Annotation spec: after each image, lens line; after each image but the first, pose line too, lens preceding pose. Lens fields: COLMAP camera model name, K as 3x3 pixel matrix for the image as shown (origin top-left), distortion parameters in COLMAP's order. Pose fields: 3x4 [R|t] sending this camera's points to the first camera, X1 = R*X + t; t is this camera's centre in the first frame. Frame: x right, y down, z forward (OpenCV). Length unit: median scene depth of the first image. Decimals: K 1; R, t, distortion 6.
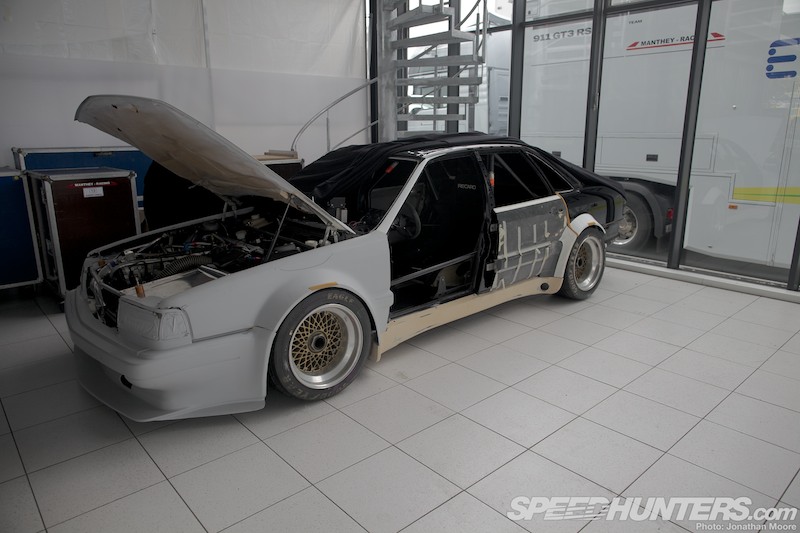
lens RADIAL K [[547.1, 0, 399.4], [0, 547.1, 268.1], [0, 0, 1]] dist [-0.035649, 0.023835]
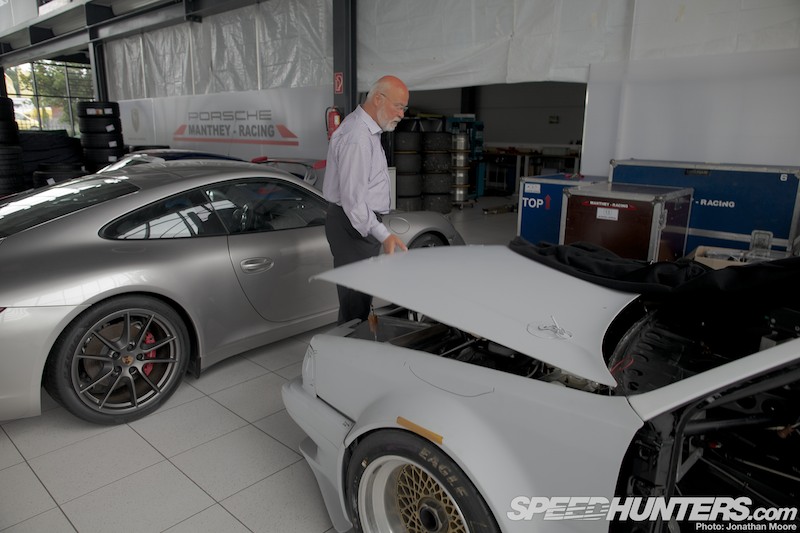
lens RADIAL K [[547.1, 0, 402.2], [0, 547.1, 265.1], [0, 0, 1]] dist [-0.035649, 0.023835]
pose [[0.109402, 0.233321, -0.966226, 0.239504], [-0.259641, 0.945021, 0.198802, -0.155945], [0.959488, 0.229122, 0.163967, 0.596703]]
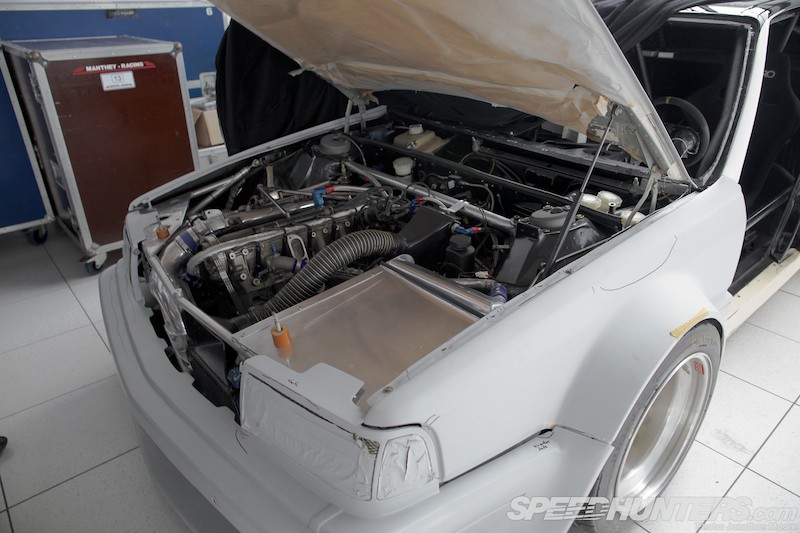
lens RADIAL K [[547.1, 0, 405.4], [0, 547.1, 265.9], [0, 0, 1]] dist [-0.035649, 0.023835]
pose [[0.999932, 0.002727, -0.011297, -0.250891], [-0.000179, 0.975572, 0.219682, -0.075469], [0.011621, -0.219665, 0.975506, 0.393269]]
